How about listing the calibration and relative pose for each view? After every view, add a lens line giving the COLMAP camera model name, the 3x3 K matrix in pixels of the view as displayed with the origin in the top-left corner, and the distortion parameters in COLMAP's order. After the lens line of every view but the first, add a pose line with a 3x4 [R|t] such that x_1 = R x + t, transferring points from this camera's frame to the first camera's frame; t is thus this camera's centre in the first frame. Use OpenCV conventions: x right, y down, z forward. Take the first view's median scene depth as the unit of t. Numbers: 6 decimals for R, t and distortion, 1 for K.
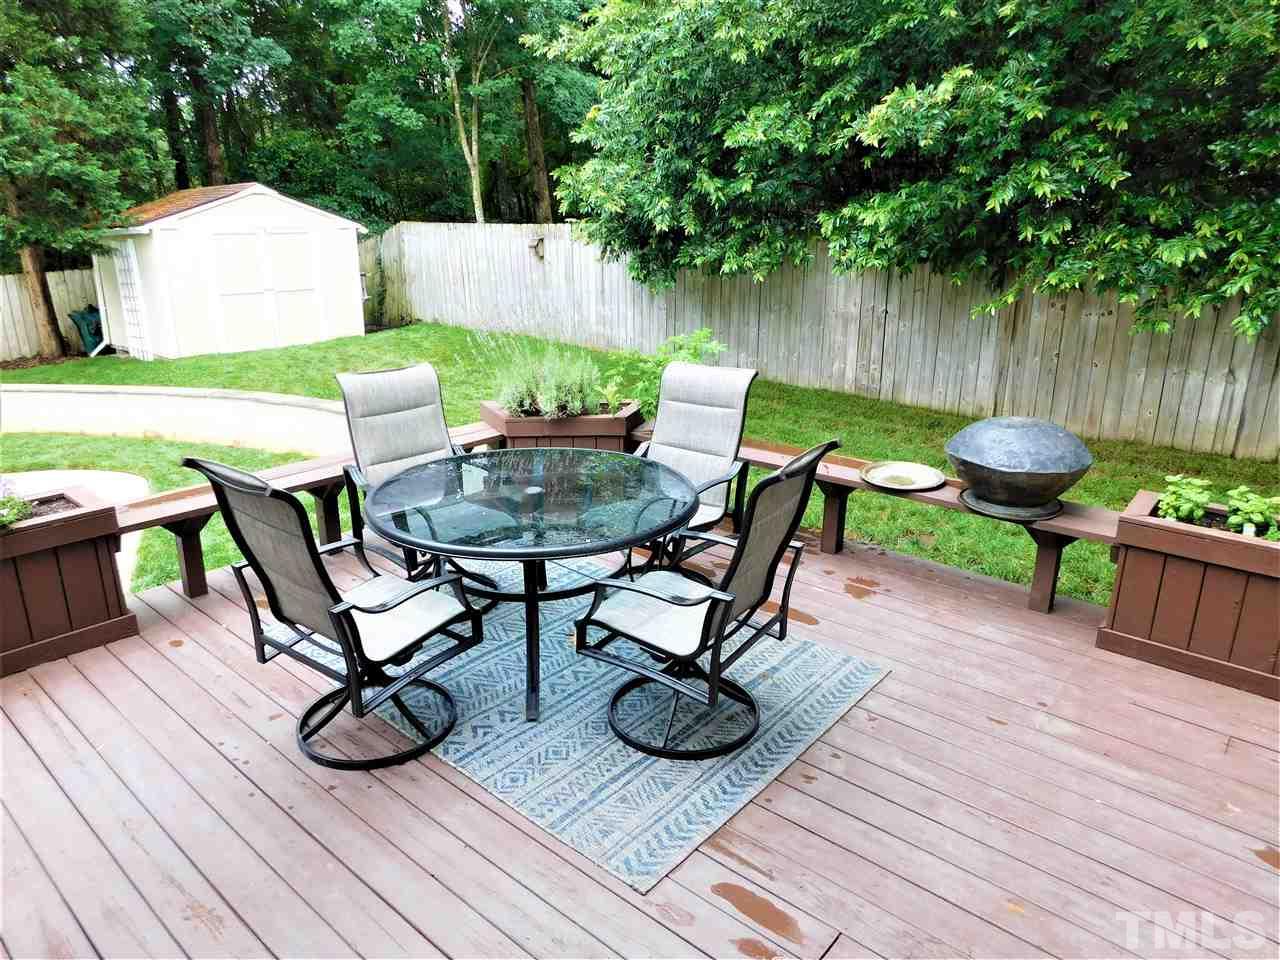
lens RADIAL K [[839.3, 0, 640.0], [0, 839.3, 480.0], [0, 0, 1]] dist [-0.090360, 0.067500]
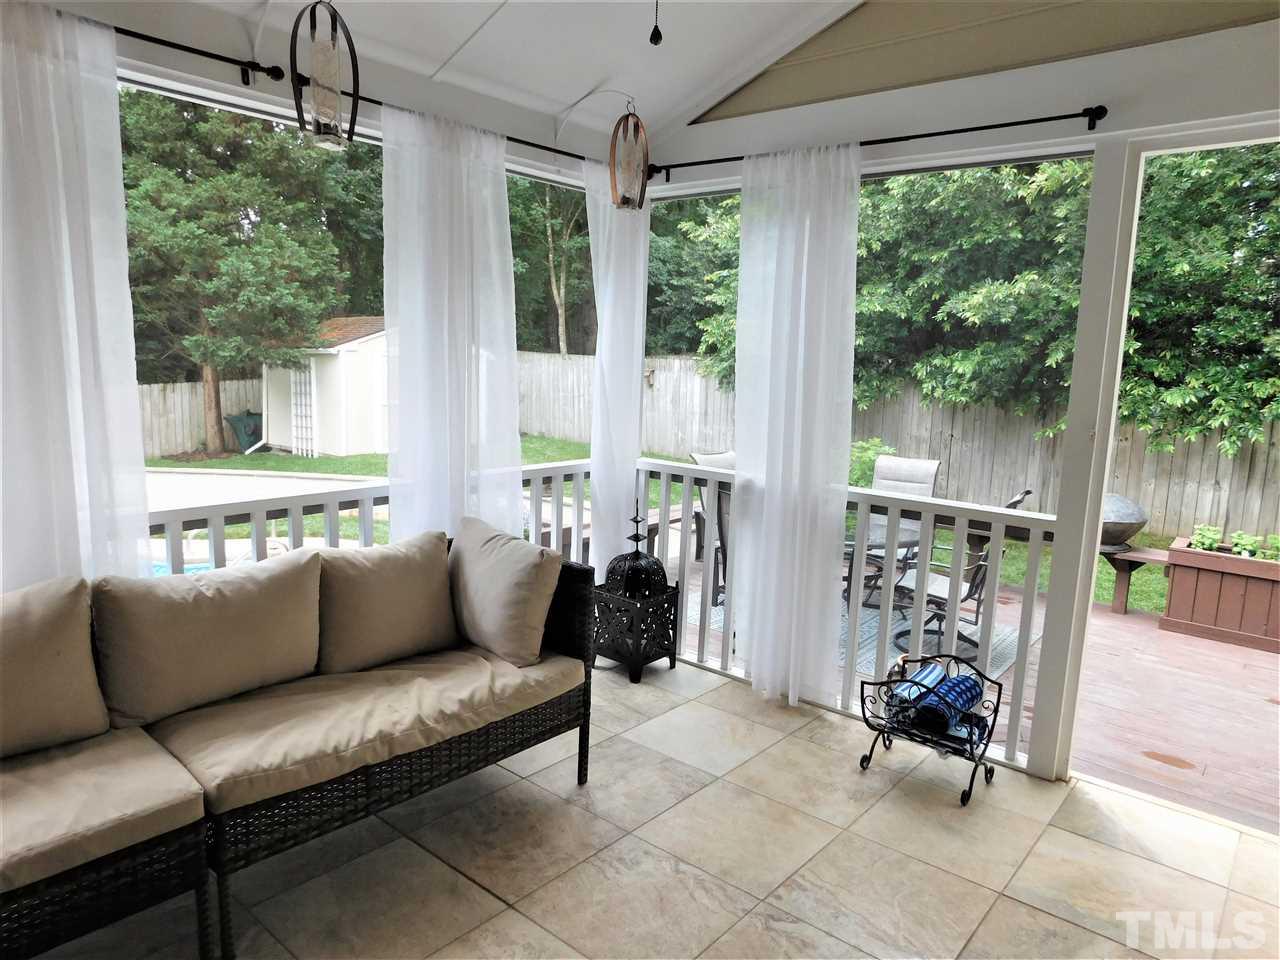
lens RADIAL K [[839.3, 0, 640.0], [0, 839.3, 480.0], [0, 0, 1]] dist [-0.090360, 0.067500]
pose [[0.999300, 0.029912, 0.022451, -0.315146], [-0.026240, 0.988482, -0.149044, 0.104986], [-0.026651, 0.148350, 0.988576, -0.380678]]
